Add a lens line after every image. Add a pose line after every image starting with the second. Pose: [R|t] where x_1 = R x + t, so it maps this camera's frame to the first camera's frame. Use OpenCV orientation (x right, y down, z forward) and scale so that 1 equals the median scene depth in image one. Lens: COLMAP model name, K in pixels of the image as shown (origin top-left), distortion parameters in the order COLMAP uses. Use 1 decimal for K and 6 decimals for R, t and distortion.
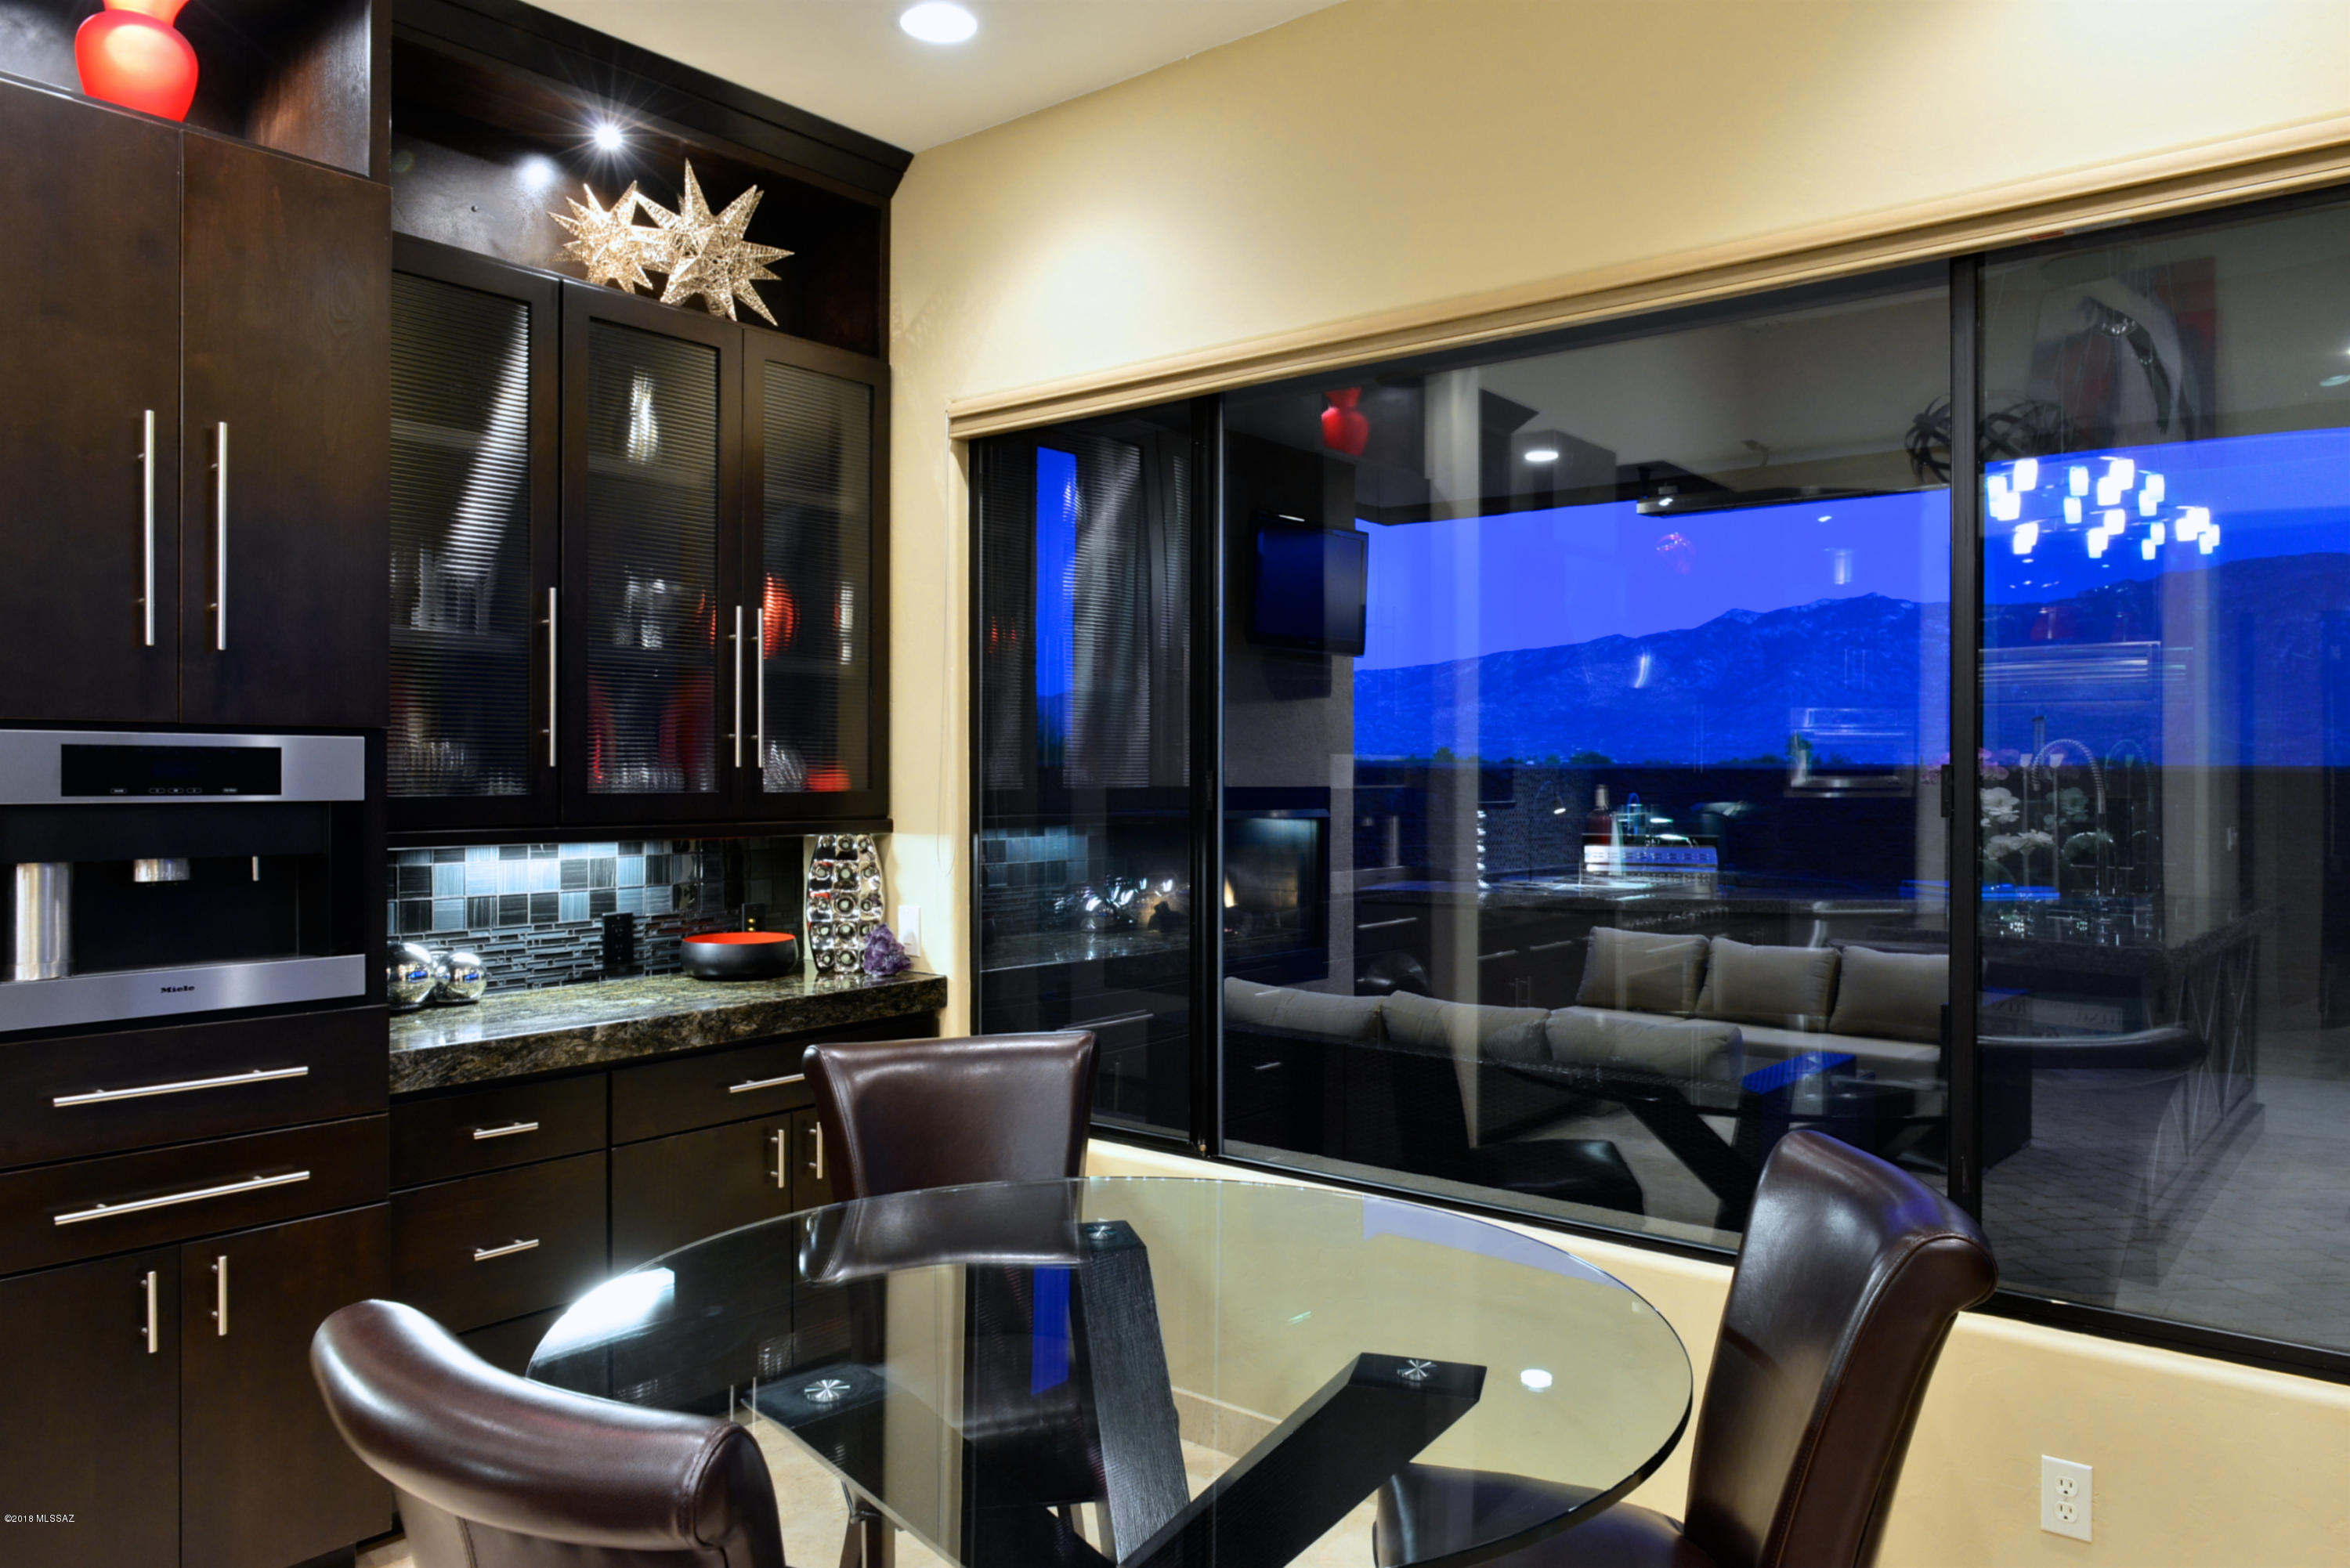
lens RADIAL K [[1606.4, 0, 1180.9], [0, 1606.4, 782.6], [0, 0, 1]] dist [-0.017264, 0.000333]
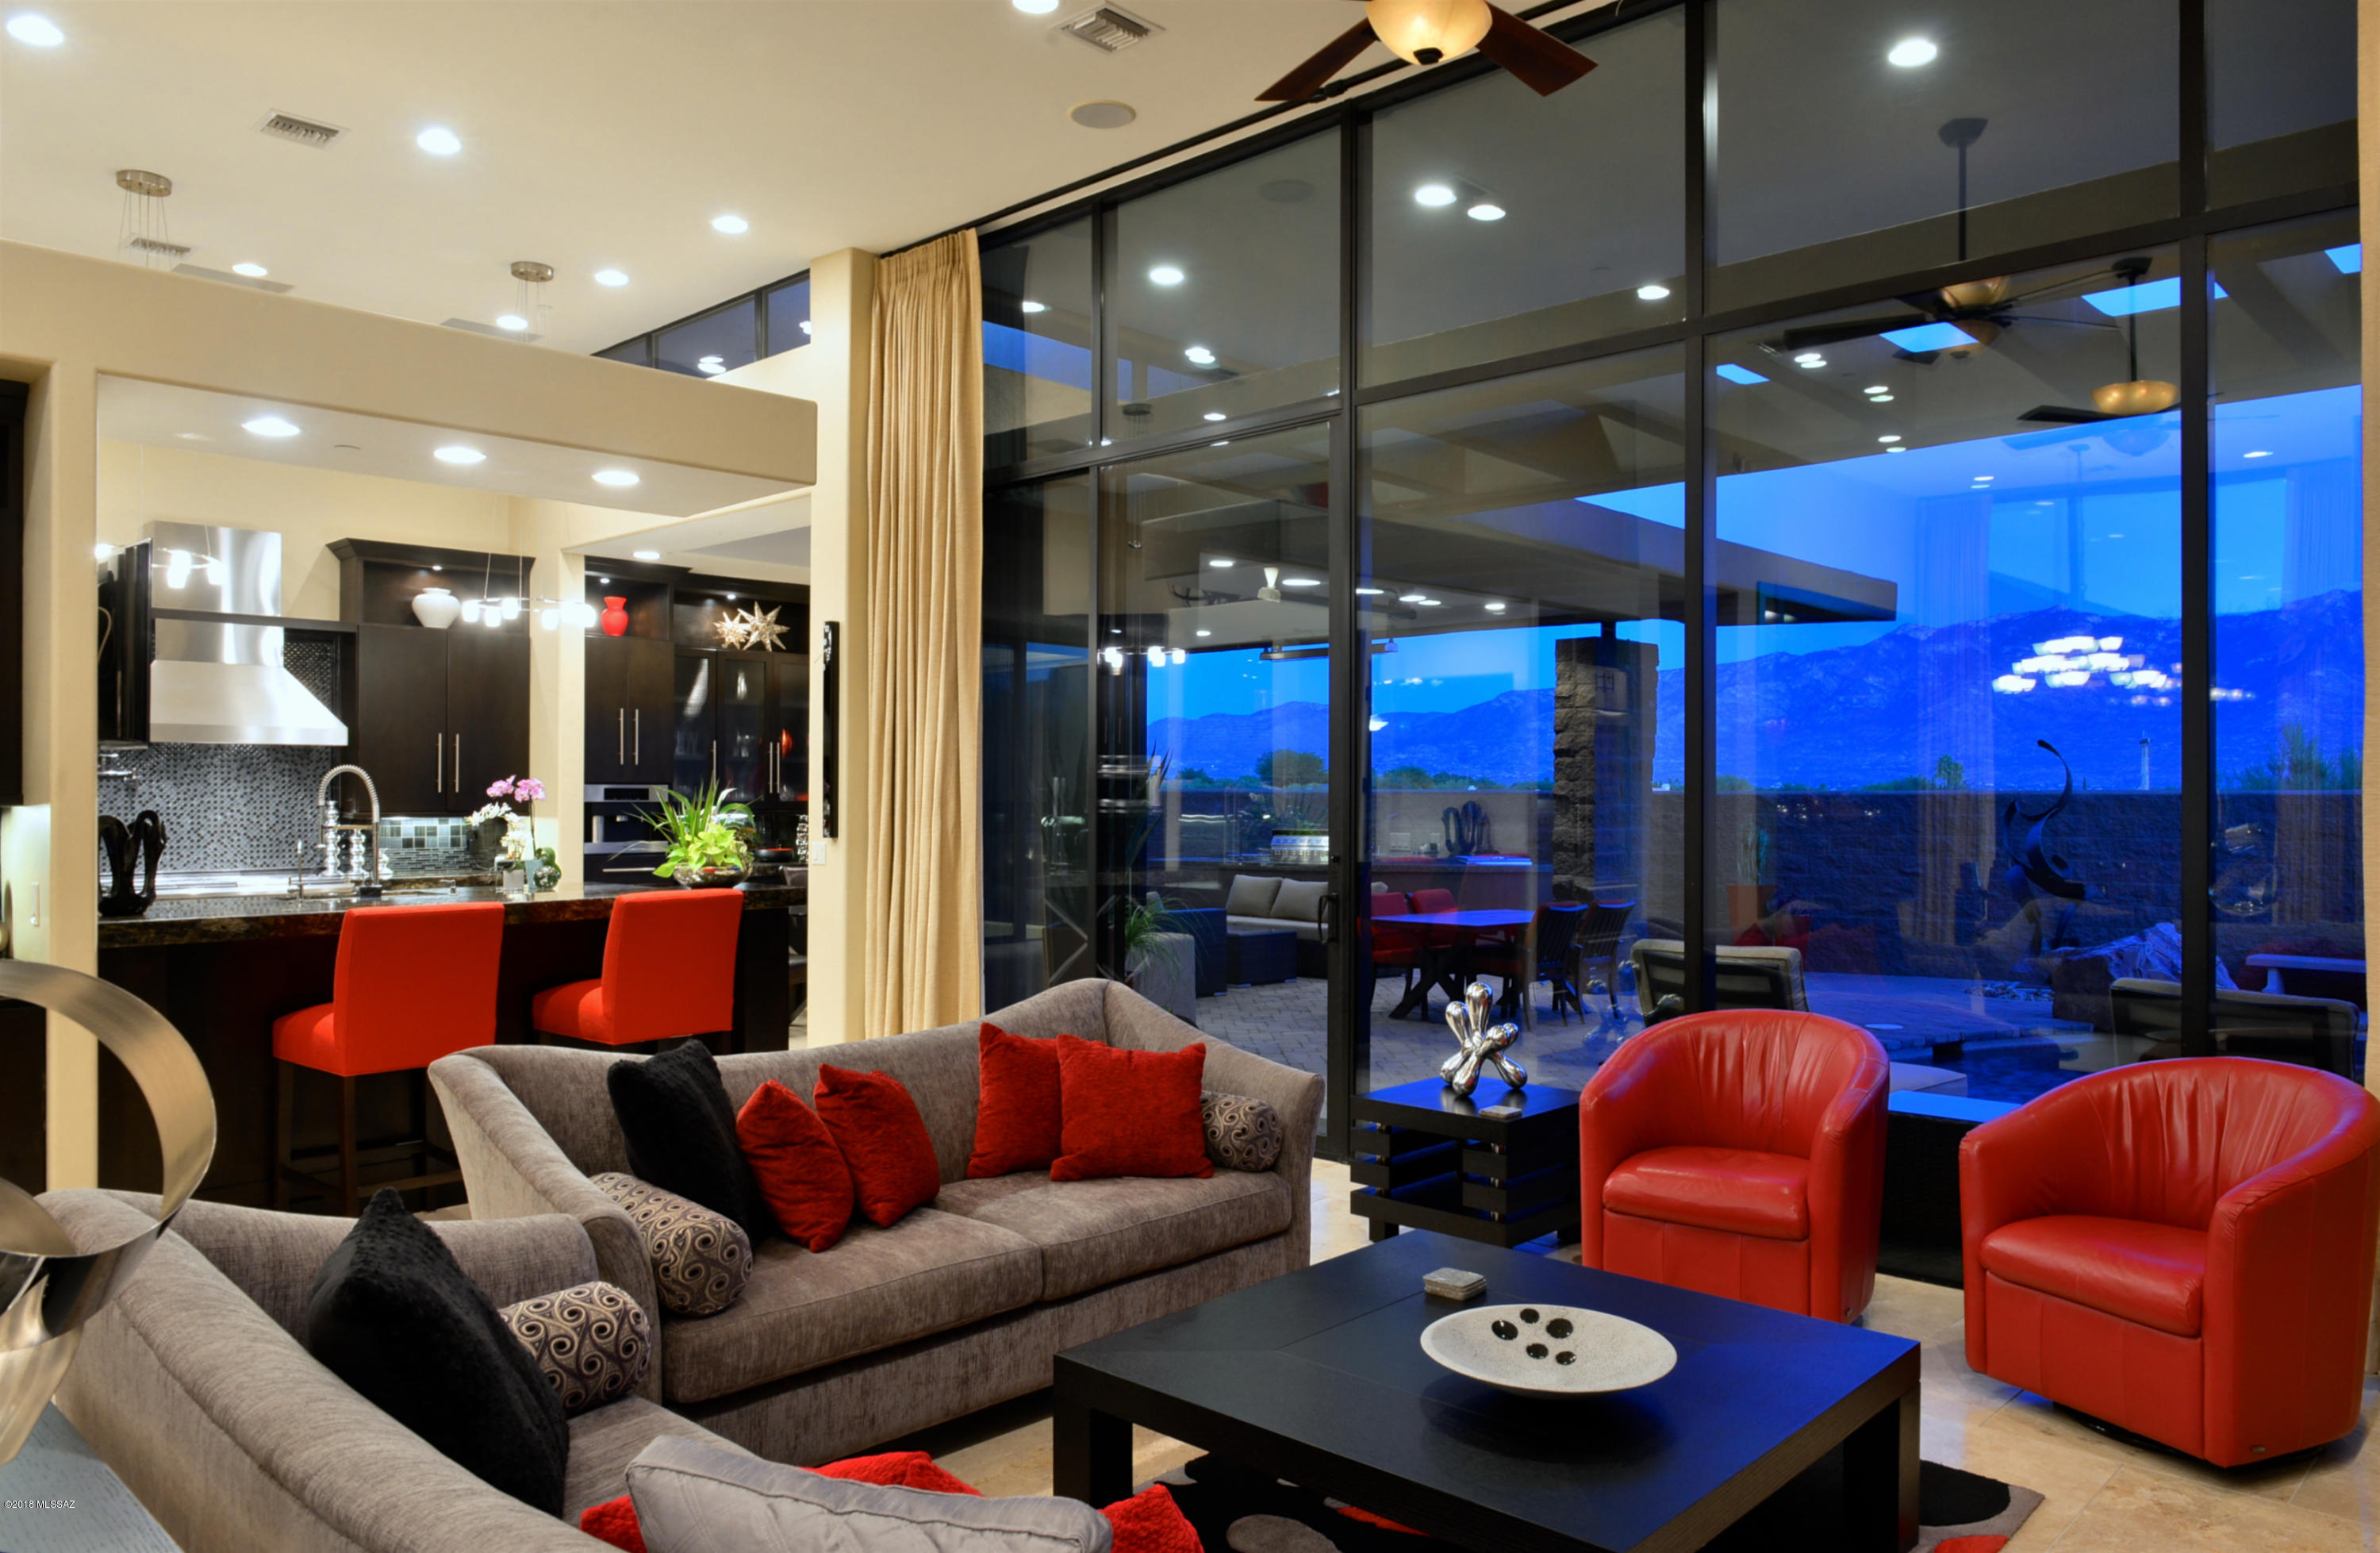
lens RADIAL K [[1614.4, 0, 1182.1], [0, 1614.4, 785.8], [0, 0, 1]] dist [-0.005894, 0.000939]
pose [[0.996121, -0.002890, -0.087944, 0.805878], [0.001725, 0.999910, -0.013318, 0.019774], [0.087975, 0.013114, 0.996036, -2.086461]]
